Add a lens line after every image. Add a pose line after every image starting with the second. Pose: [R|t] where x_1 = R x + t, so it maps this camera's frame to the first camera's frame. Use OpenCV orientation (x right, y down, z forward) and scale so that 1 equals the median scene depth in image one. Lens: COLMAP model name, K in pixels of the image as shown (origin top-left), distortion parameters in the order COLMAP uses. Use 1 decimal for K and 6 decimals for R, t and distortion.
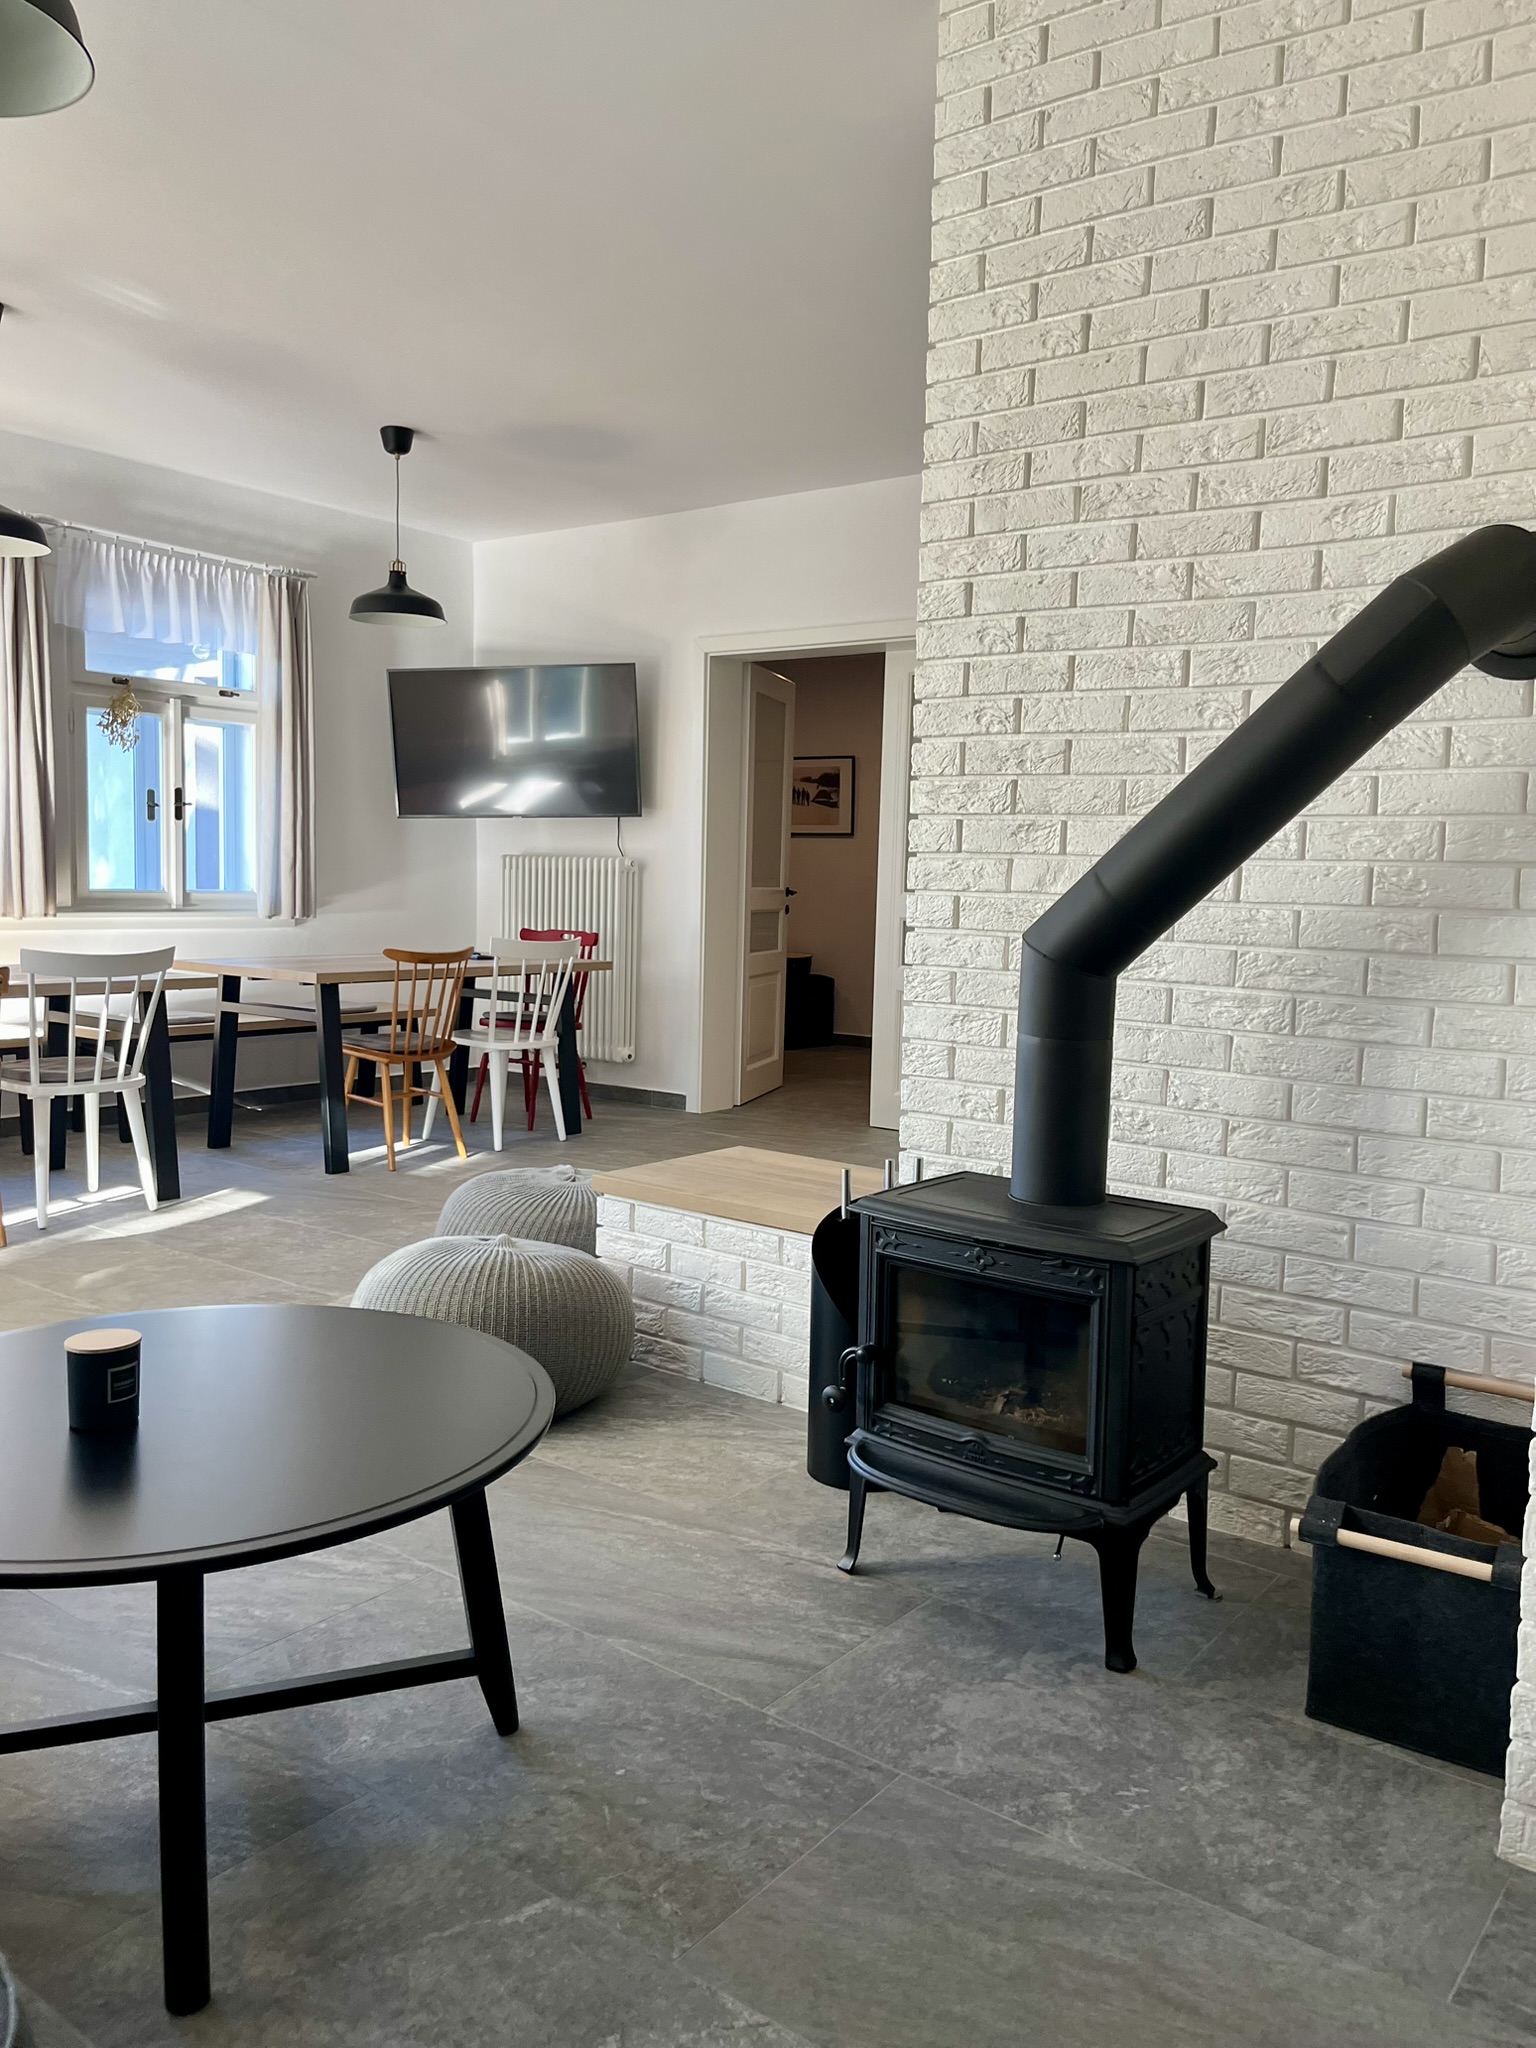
lens RADIAL K [[1558.0, 0, 784.7], [0, 1558.0, 1025.8], [0, 0, 1]] dist [0.066626, -0.093652]
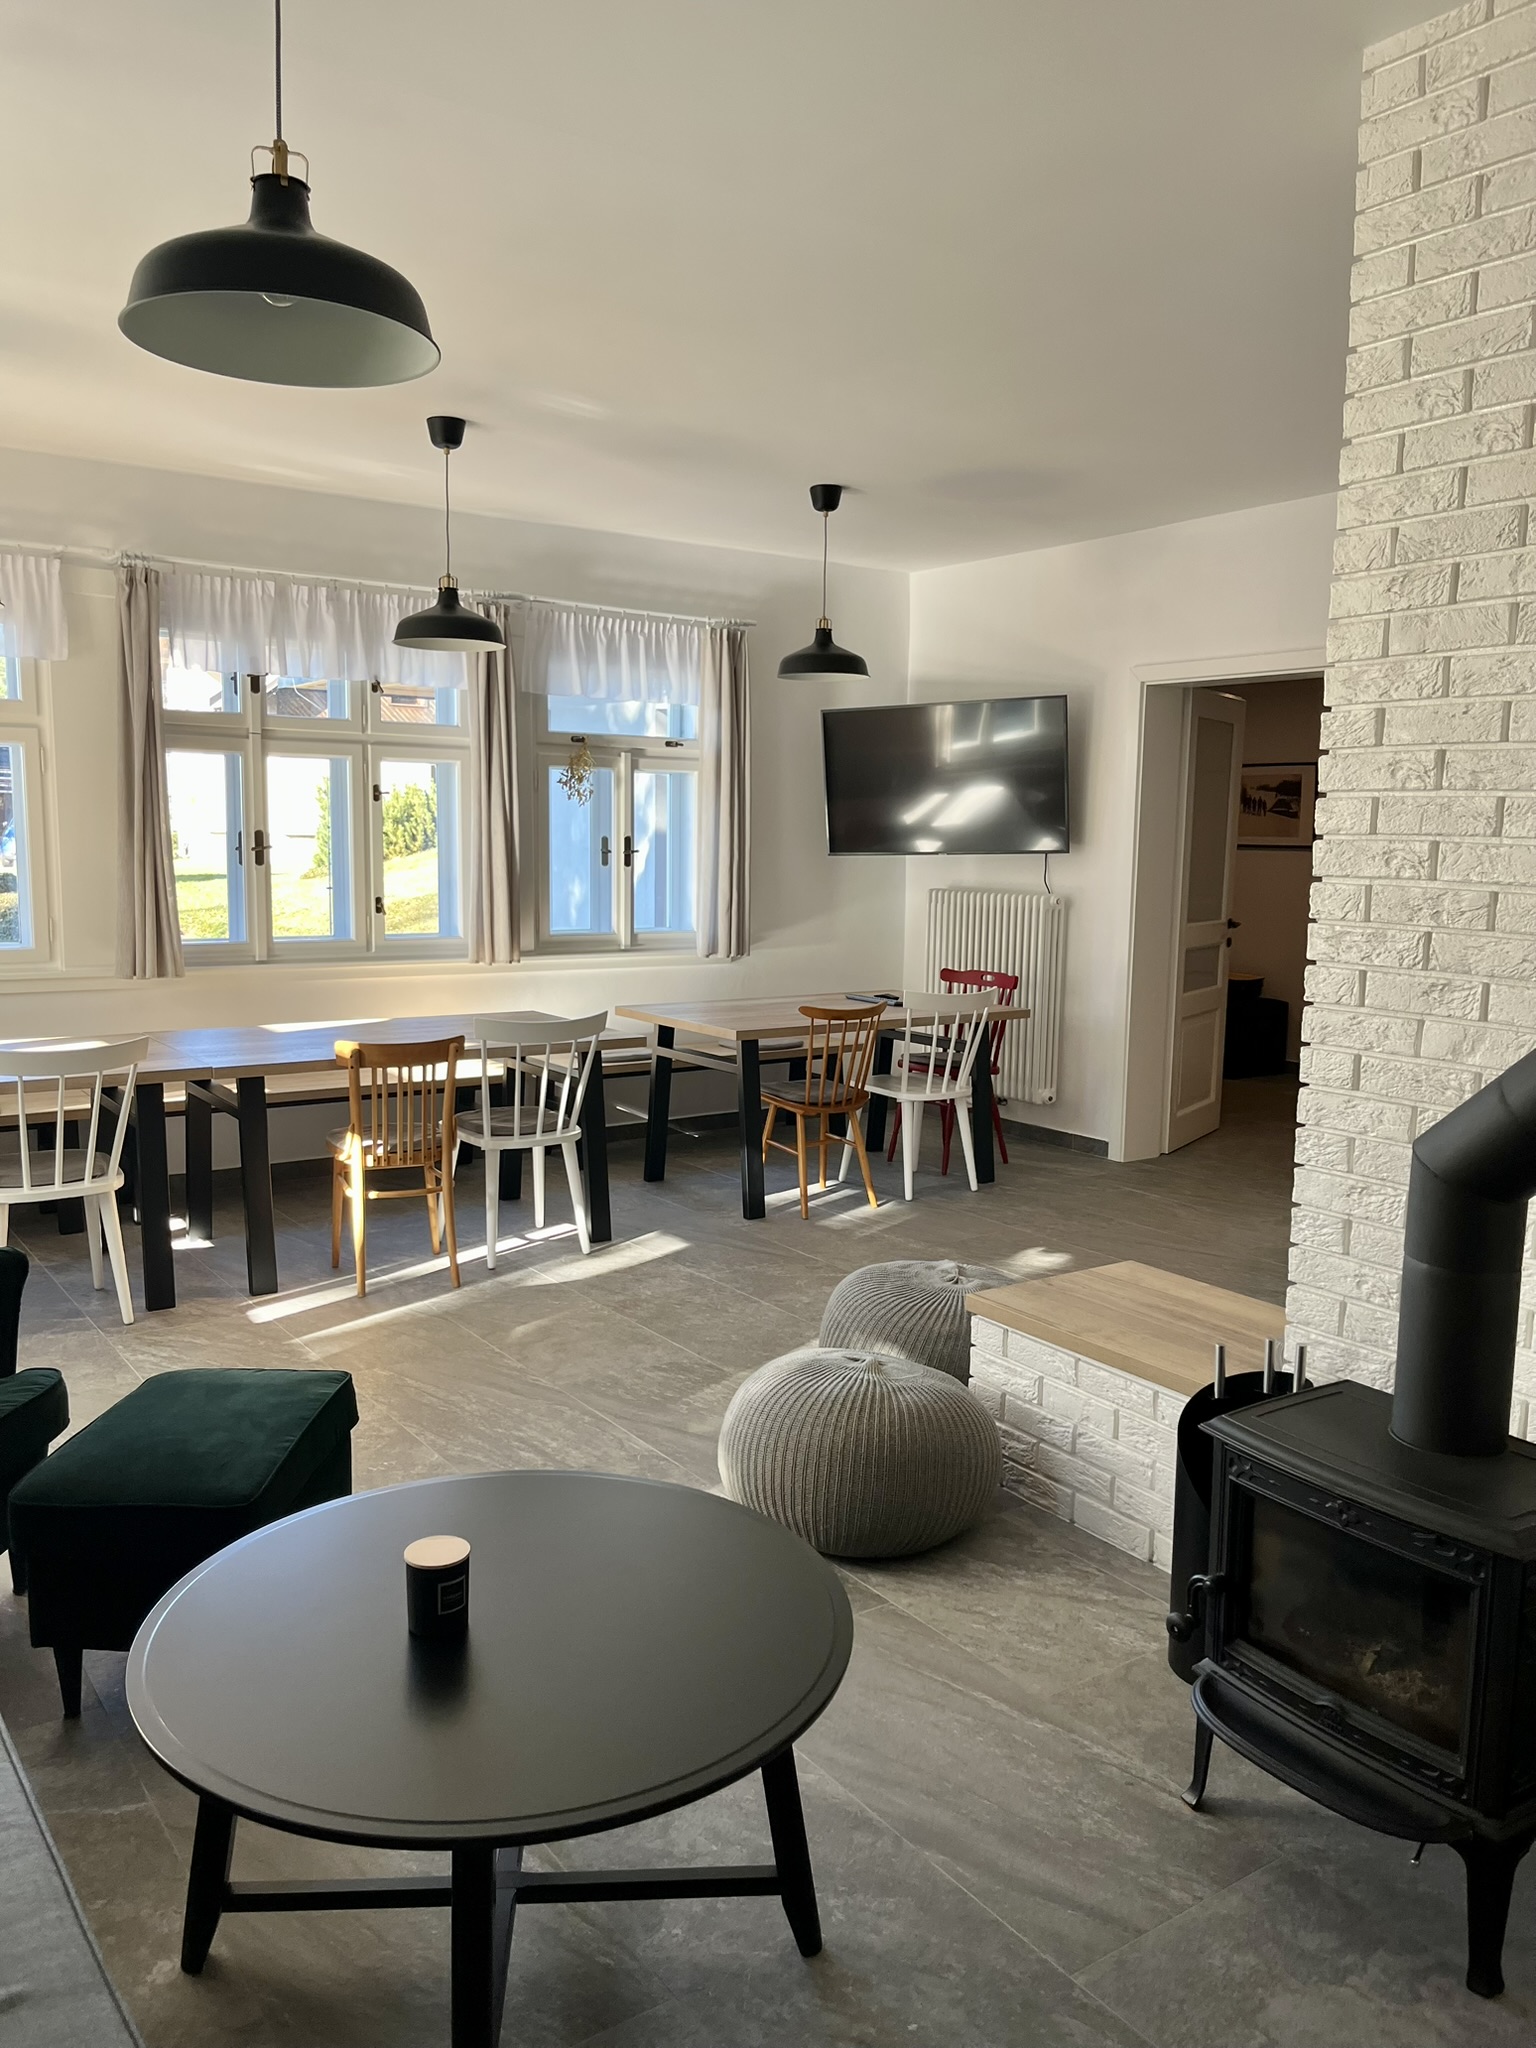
lens RADIAL K [[1558.0, 0, 767.7], [0, 1558.0, 1032.4], [0, 0, 1]] dist [0.066626, -0.093652]
pose [[0.951821, 0.029134, -0.305266, 0.062554], [-0.017226, 0.998985, 0.041628, -0.127330], [0.306169, -0.034364, 0.951357, 0.035768]]
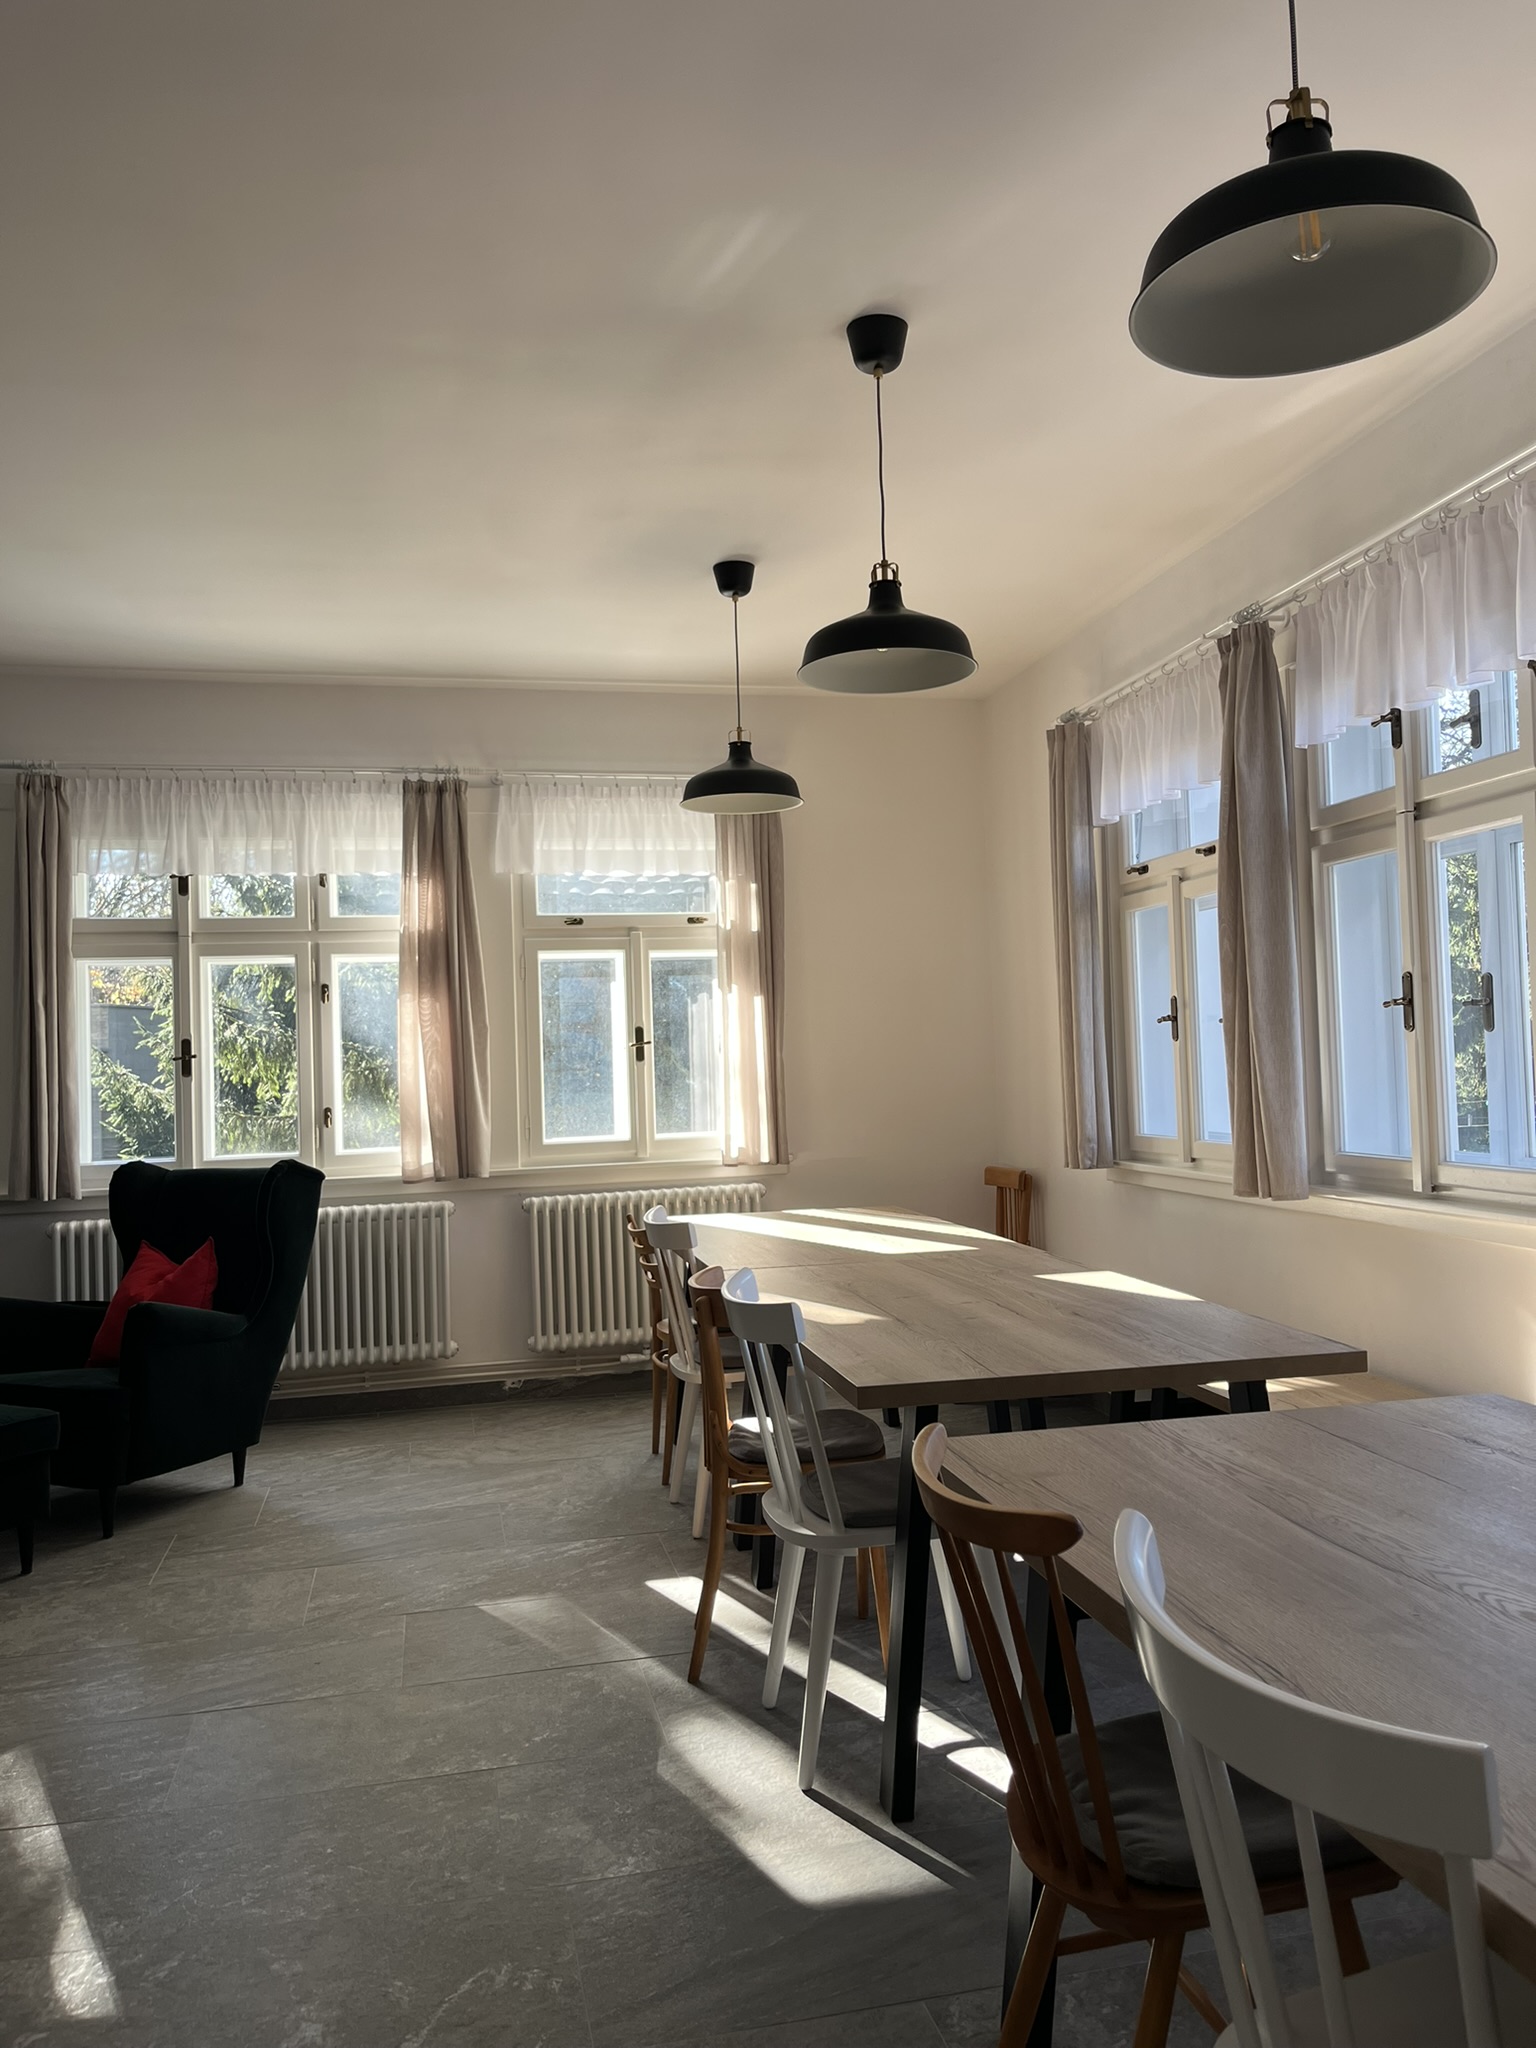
lens RADIAL K [[1558.0, 0, 784.5], [0, 1558.0, 1016.7], [0, 0, 1]] dist [0.066626, -0.093652]
pose [[-0.641338, -0.013623, -0.767138, 0.044407], [-0.045435, 0.998762, 0.020248, -0.253700], [0.765912, 0.047841, -0.641163, 2.079853]]
